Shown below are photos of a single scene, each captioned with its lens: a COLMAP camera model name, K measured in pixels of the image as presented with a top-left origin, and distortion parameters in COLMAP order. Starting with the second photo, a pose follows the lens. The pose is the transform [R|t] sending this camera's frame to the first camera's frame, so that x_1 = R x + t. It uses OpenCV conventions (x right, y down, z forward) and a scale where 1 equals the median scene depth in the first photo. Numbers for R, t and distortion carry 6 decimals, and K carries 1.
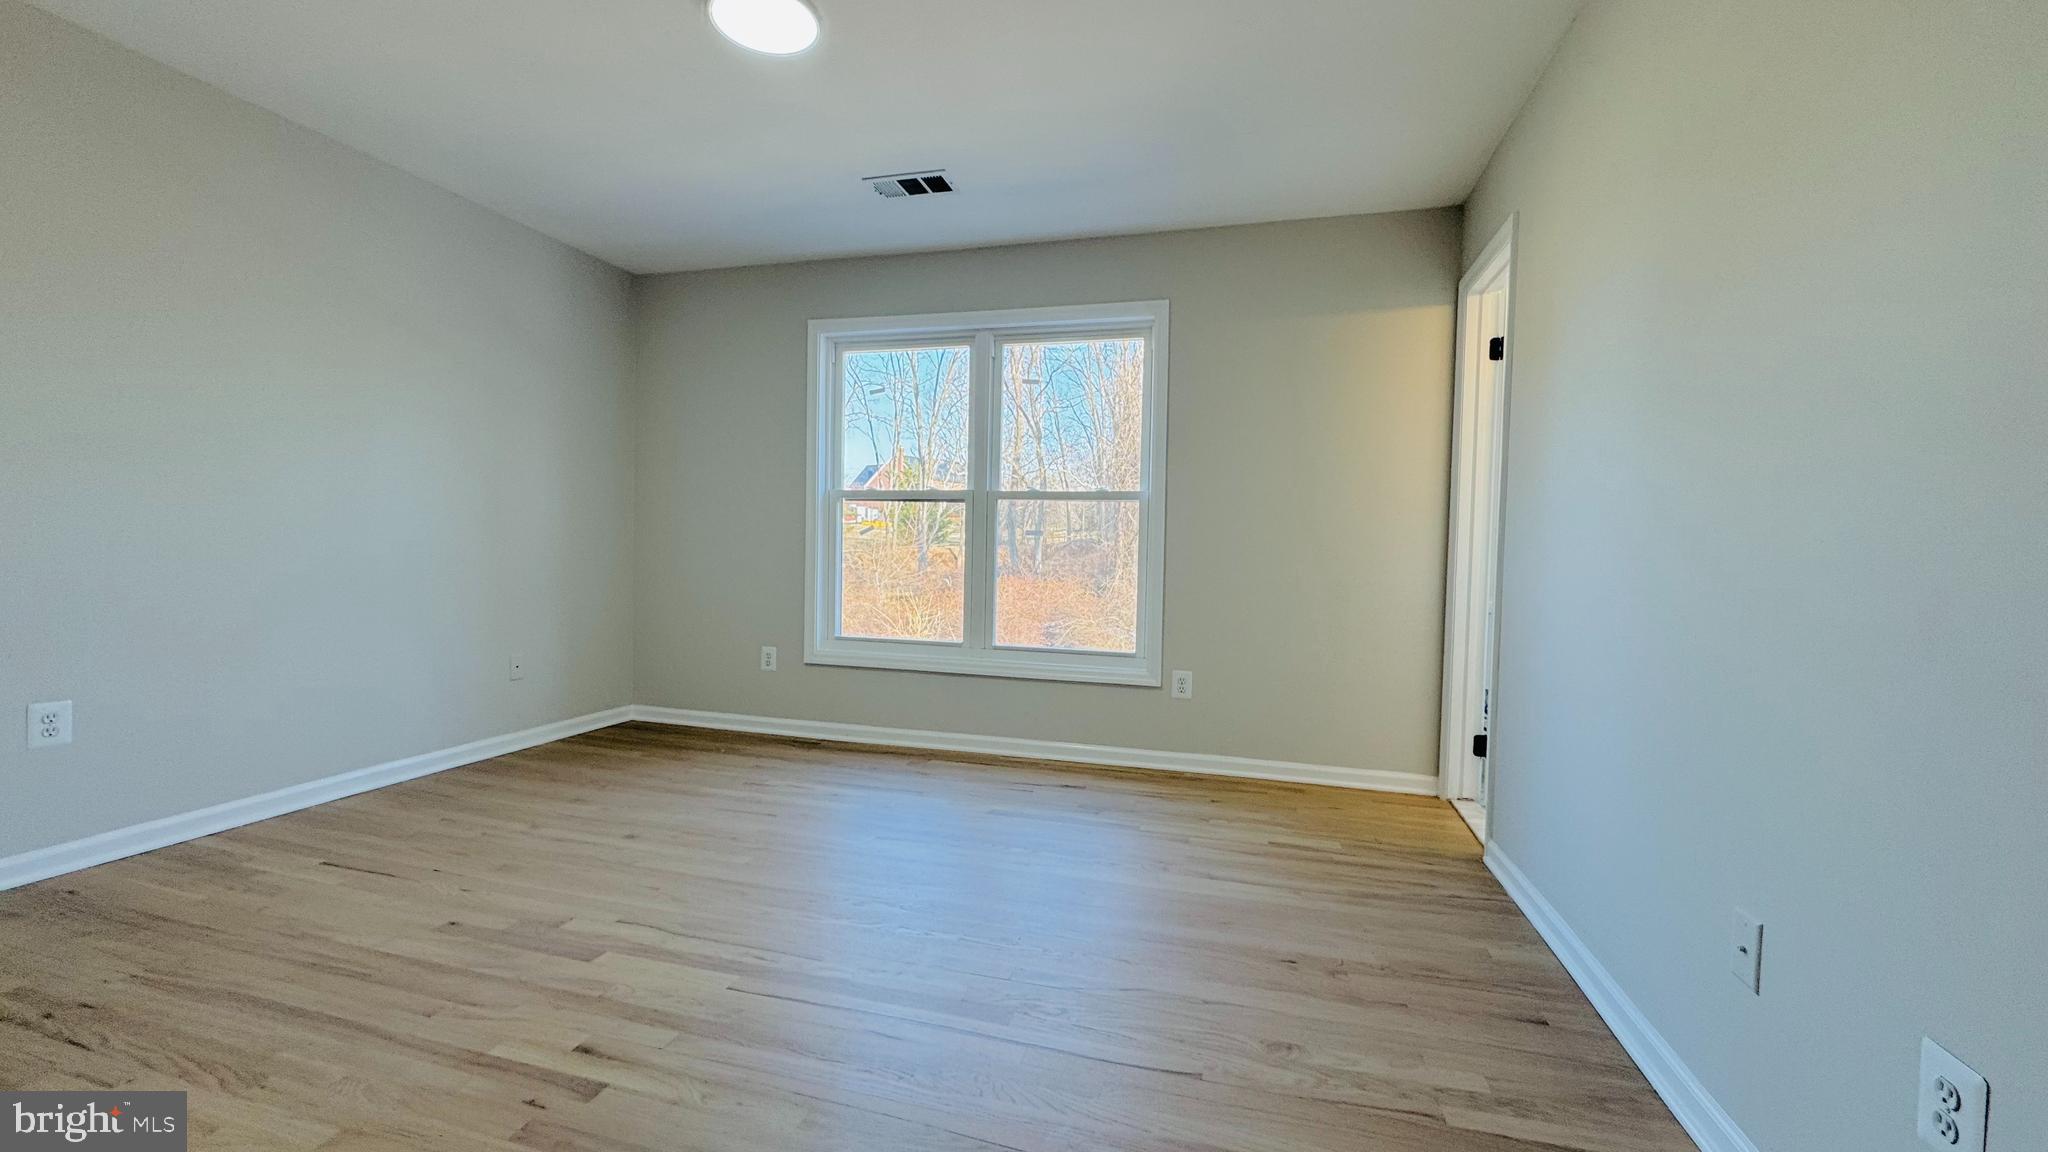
lens RADIAL K [[815.4, 0, 1023.0], [0, 815.4, 573.4], [0, 0, 1]] dist [-0.001997, -0.000224]
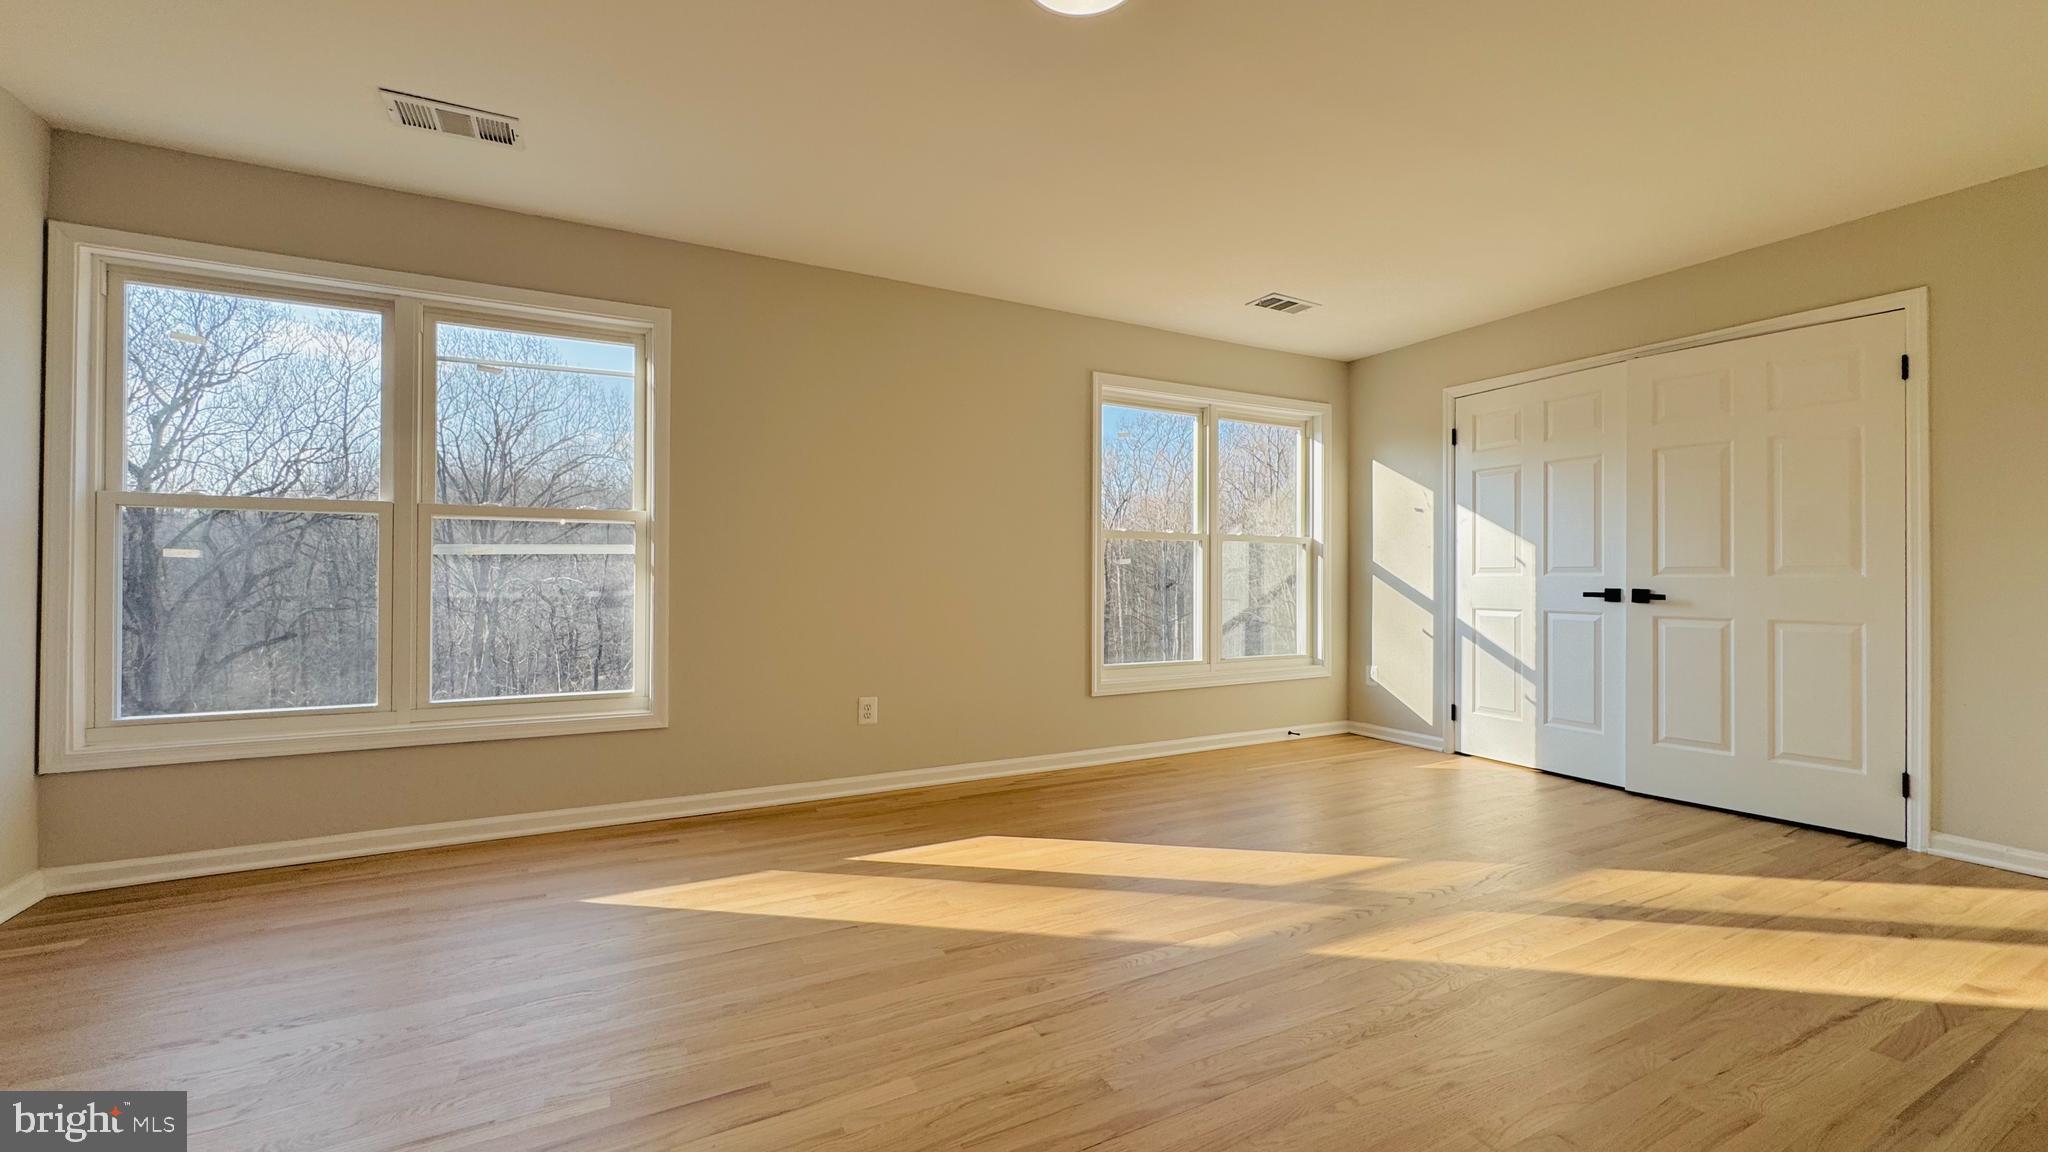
lens RADIAL K [[815.4, 0, 1023.0], [0, 815.4, 573.4], [0, 0, 1]] dist [-0.001997, -0.000224]
pose [[0.734816, -0.011009, 0.678177, -0.151026], [0.031557, 0.999340, -0.017970, -0.004576], [-0.677532, 0.034606, 0.734679, 0.042766]]
